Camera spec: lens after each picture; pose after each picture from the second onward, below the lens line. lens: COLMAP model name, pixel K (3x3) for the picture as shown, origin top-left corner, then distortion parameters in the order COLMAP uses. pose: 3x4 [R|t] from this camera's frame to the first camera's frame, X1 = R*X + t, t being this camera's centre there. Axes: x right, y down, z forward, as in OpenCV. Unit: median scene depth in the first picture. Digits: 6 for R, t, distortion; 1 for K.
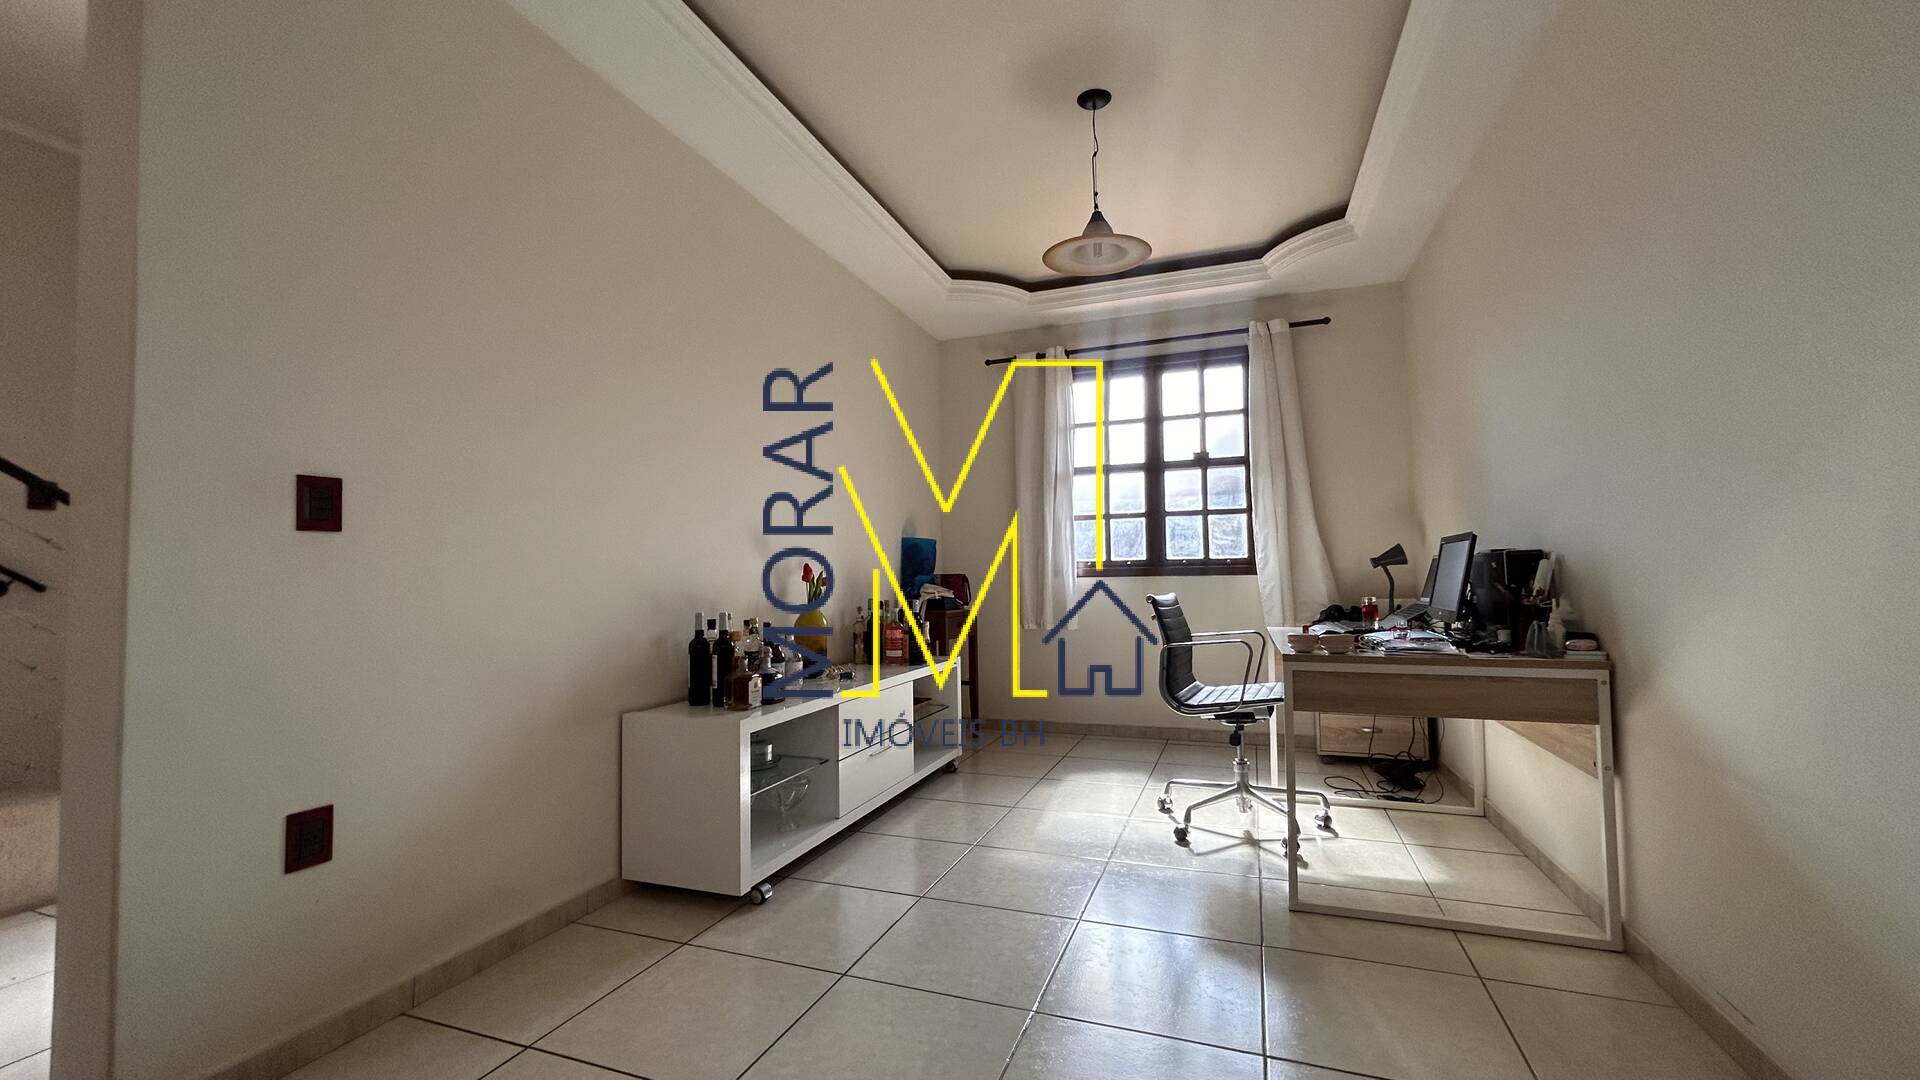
lens RADIAL K [[774.7, 0, 960.0], [0, 774.7, 540.0], [0, 0, 1]] dist [-0.001382, 0.000376]
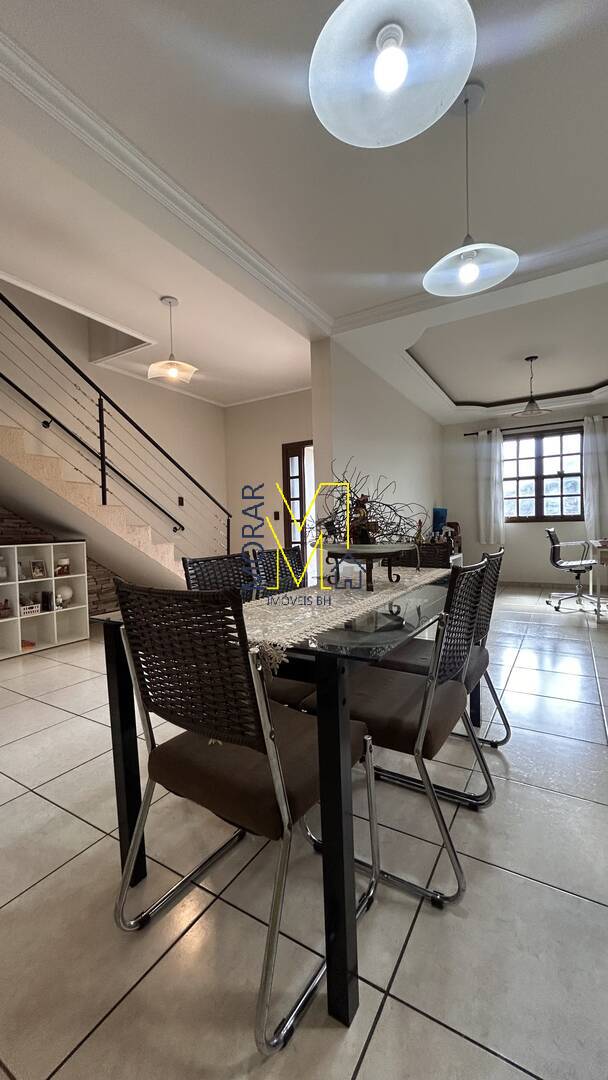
lens RADIAL K [[437.5, 0, 304.0], [0, 437.5, 540.0], [0, 0, 1]] dist [-0.007808, 0.000195]
pose [[0.982439, -0.002954, -0.186563, -0.227038], [0.018794, 0.996356, 0.083195, -0.027298], [0.185637, -0.085240, 0.978914, -0.512253]]
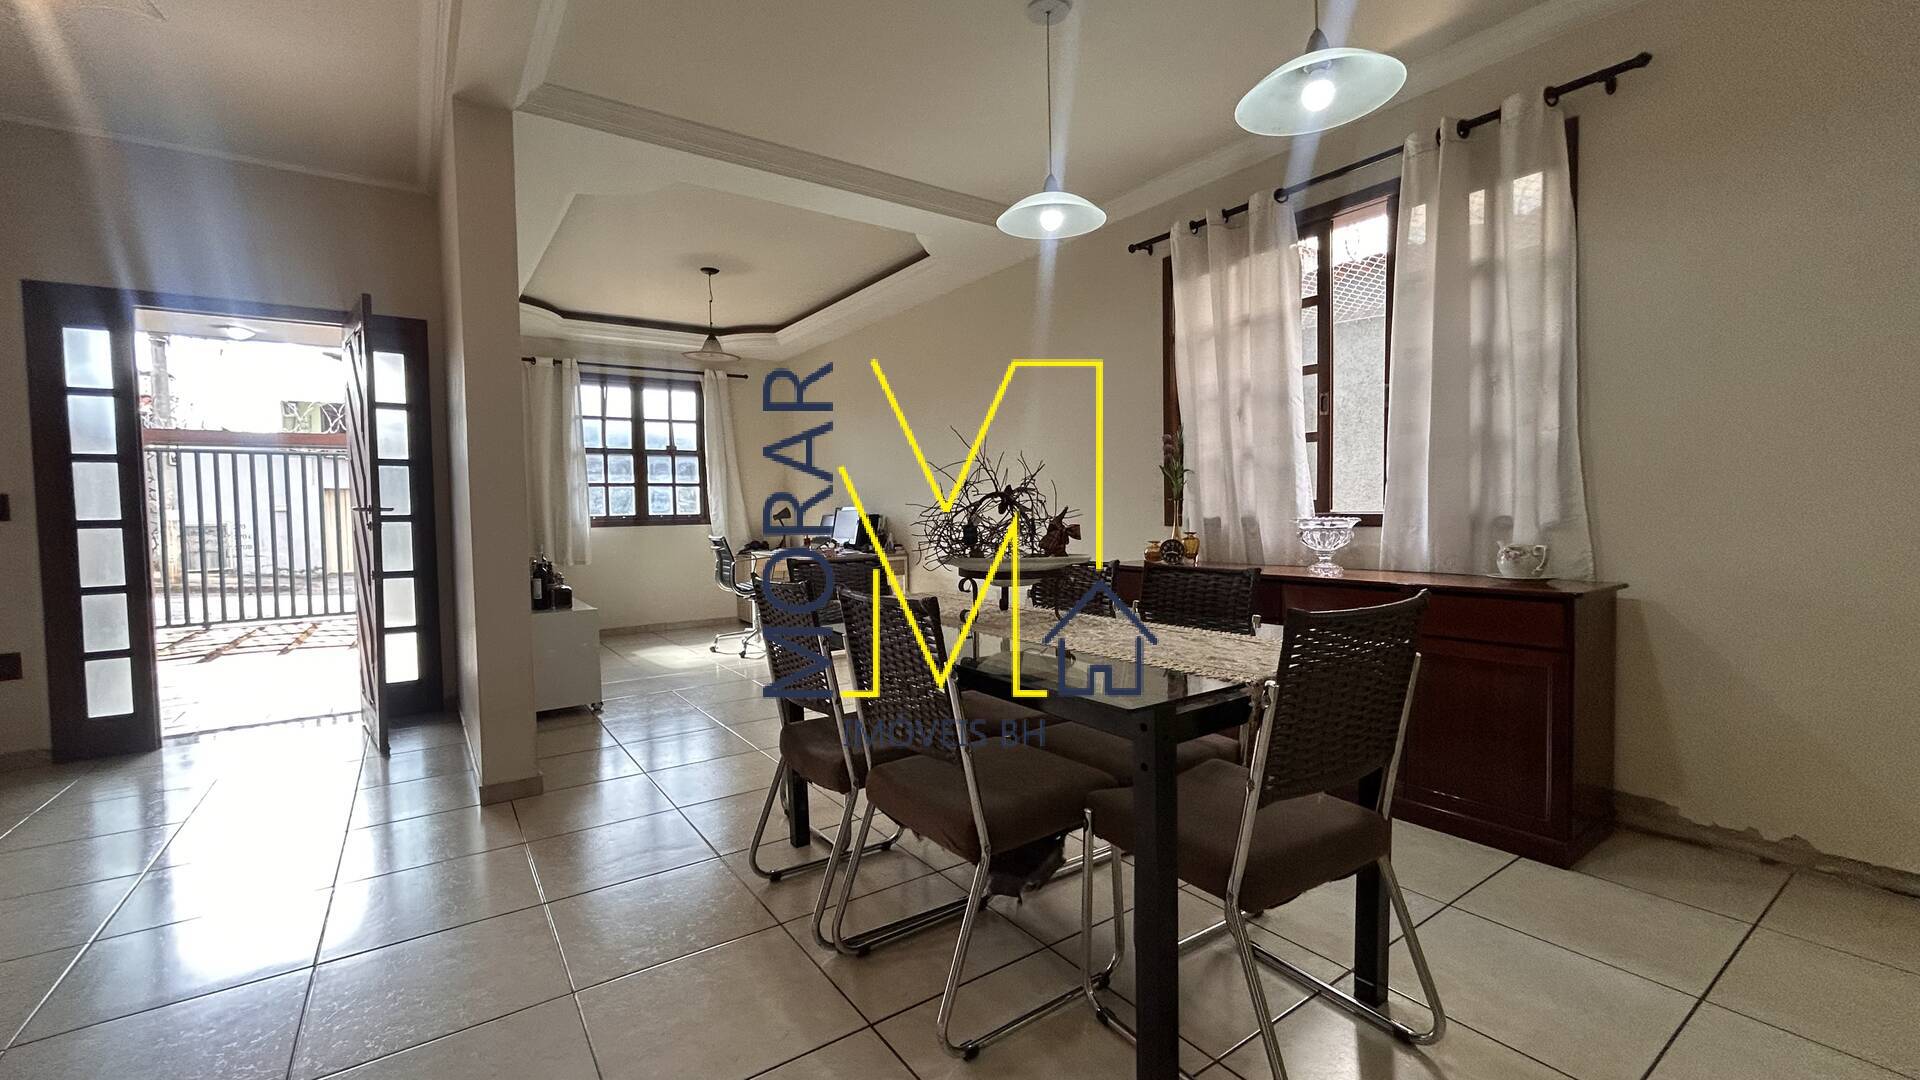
lens RADIAL K [[774.7, 0, 960.0], [0, 774.7, 540.0], [0, 0, 1]] dist [-0.001382, 0.000376]
pose [[0.566923, -0.027547, 0.823310, -0.648714], [-0.028687, 0.998174, 0.053151, -0.024309], [-0.823271, -0.053751, 0.565098, -0.364559]]
